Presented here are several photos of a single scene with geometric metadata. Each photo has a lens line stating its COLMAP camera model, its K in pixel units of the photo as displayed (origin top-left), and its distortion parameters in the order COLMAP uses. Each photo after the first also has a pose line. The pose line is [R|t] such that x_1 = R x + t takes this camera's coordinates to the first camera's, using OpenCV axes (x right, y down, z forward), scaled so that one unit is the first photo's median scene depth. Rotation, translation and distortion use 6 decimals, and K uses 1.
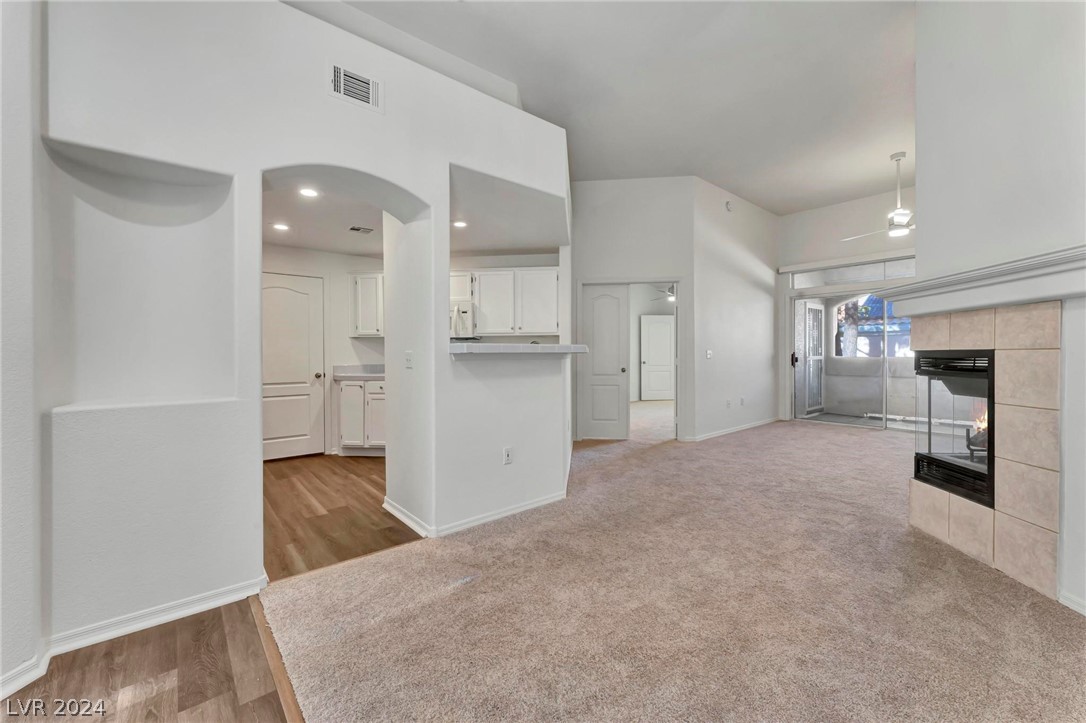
lens RADIAL K [[434.3, 0, 543.4], [0, 434.3, 358.9], [0, 0, 1]] dist [-0.000722, 0.000179]
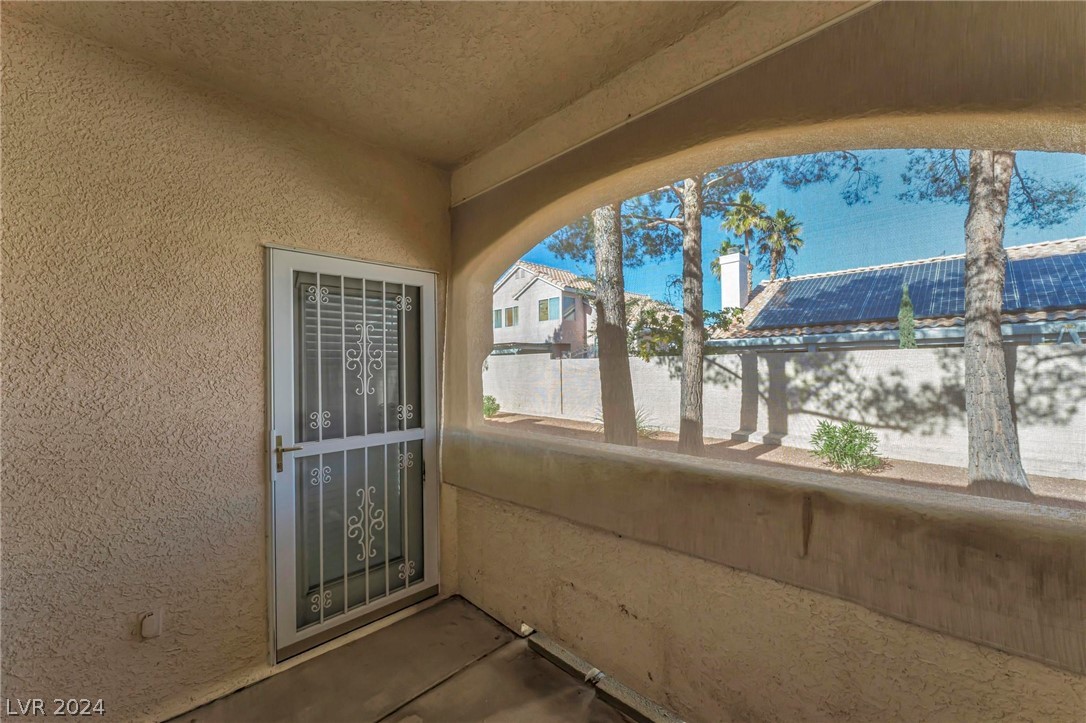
lens RADIAL K [[437.1, 0, 558.5], [0, 437.1, 364.8], [0, 0, 1]] dist [-0.000503, -0.000052]
pose [[0.996364, -0.008541, 0.084771, 1.201244], [0.009714, 0.999862, -0.013443, -0.083347], [-0.084644, 0.014218, 0.996310, 1.123371]]
